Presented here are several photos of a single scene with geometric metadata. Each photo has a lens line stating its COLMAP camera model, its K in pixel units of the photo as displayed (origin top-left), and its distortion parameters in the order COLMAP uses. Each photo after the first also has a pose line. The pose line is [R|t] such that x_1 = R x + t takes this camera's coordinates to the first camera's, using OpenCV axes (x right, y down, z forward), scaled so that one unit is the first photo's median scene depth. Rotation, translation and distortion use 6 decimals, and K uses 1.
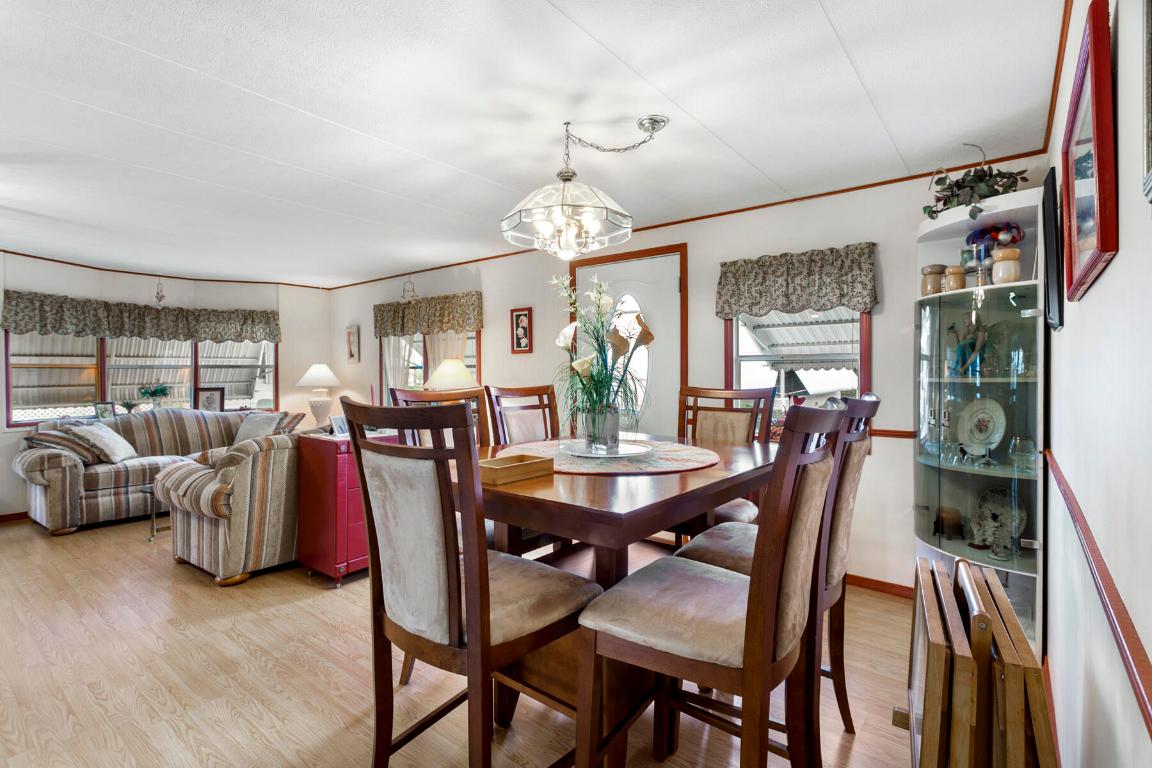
lens RADIAL K [[650.5, 0, 637.7], [0, 650.5, 380.0], [0, 0, 1]] dist [-0.003521, 0.000074]
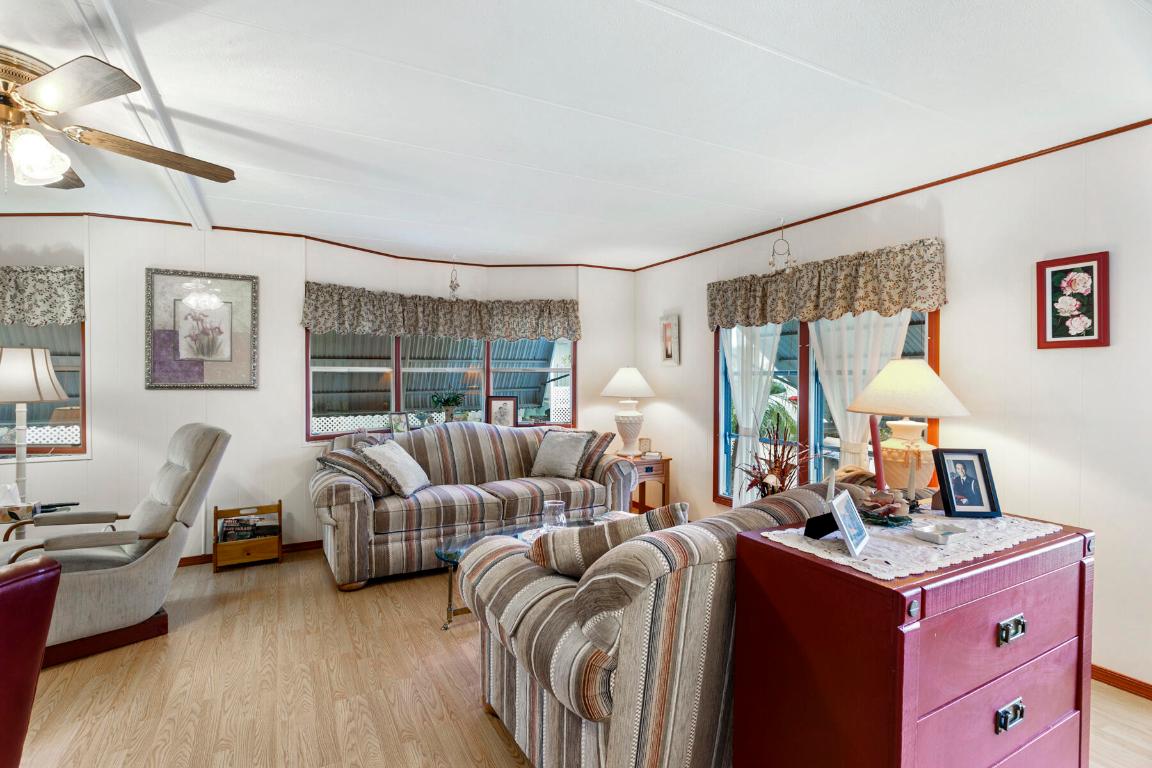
lens RADIAL K [[590.8, 0, 576.8], [0, 590.8, 372.3], [0, 0, 1]] dist [0.000394, 0.002416]
pose [[0.918648, 0.004215, -0.395053, -0.332602], [-0.008593, 0.999920, -0.009313, -0.014373], [0.394982, 0.011951, 0.918611, 0.419649]]
